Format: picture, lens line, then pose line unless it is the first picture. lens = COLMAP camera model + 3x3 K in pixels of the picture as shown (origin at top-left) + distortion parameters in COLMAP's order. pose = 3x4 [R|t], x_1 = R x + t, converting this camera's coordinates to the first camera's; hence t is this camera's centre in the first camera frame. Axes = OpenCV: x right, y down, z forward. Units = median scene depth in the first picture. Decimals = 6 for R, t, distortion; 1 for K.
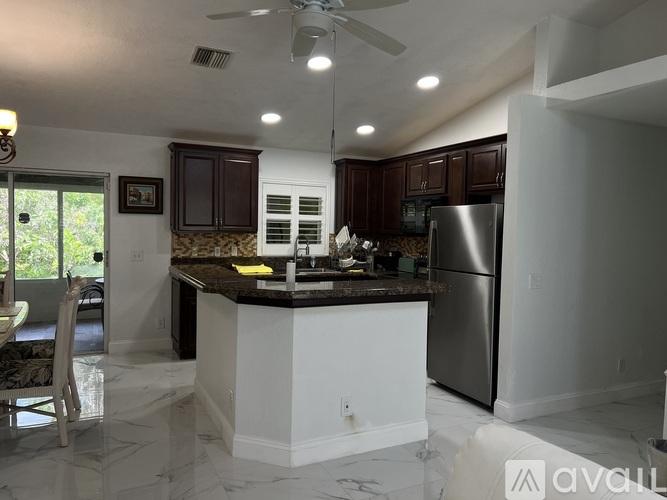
lens RADIAL K [[503.5, 0, 336.2], [0, 503.5, 248.1], [0, 0, 1]] dist [0.034248, -0.033464]
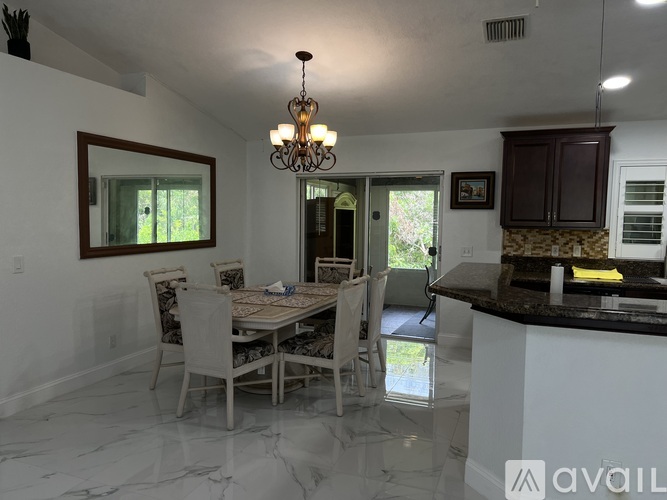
lens RADIAL K [[503.5, 0, 335.3], [0, 503.5, 251.3], [0, 0, 1]] dist [0.034248, -0.033464]
pose [[0.658798, 0.039874, -0.751263, 0.174782], [-0.030533, 0.999189, 0.026258, -0.003475], [0.751700, 0.005640, 0.659481, 0.146421]]
